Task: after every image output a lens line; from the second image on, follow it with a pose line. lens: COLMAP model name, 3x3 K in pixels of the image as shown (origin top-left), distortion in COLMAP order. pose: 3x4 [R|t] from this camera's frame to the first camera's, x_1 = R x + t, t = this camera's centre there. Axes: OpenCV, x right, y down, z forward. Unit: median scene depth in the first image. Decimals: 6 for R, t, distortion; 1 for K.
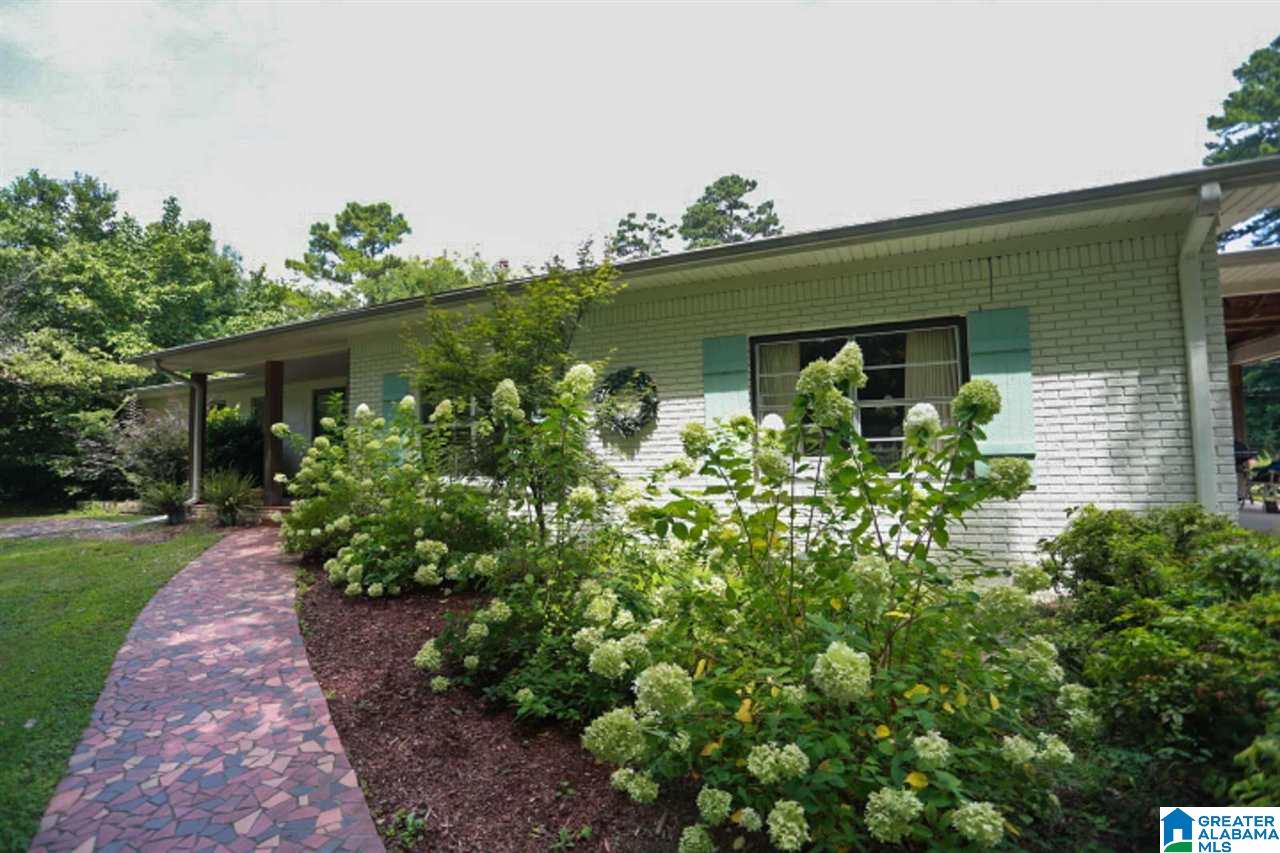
lens RADIAL K [[625.1, 0, 627.6], [0, 625.1, 425.5], [0, 0, 1]] dist [-0.083190, 0.038666]
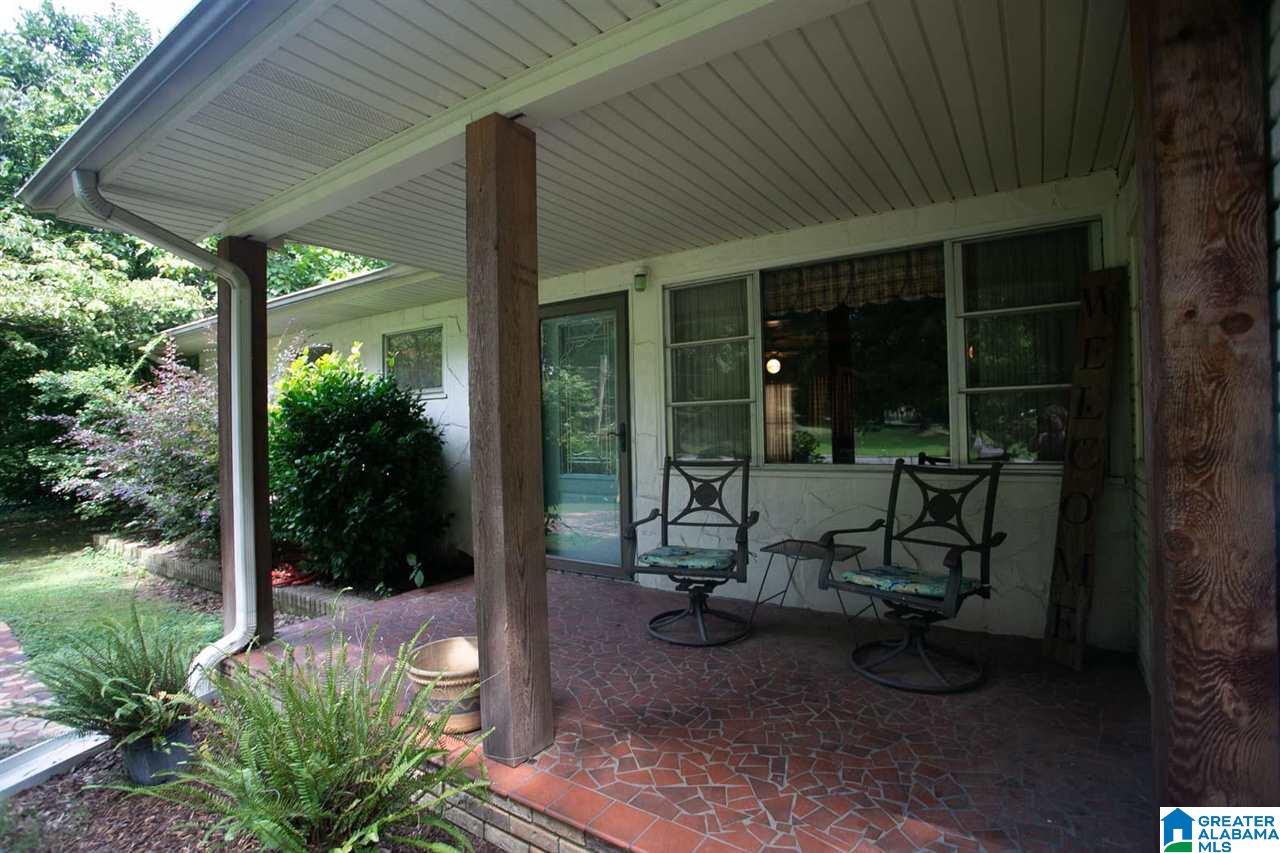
lens RADIAL K [[625.1, 0, 627.6], [0, 625.1, 425.5], [0, 0, 1]] dist [-0.083190, 0.038666]
pose [[0.987456, 0.001827, -0.157887, -0.360365], [0.008038, 0.998055, 0.061820, -0.005122], [0.157692, -0.062314, 0.985520, 0.563075]]
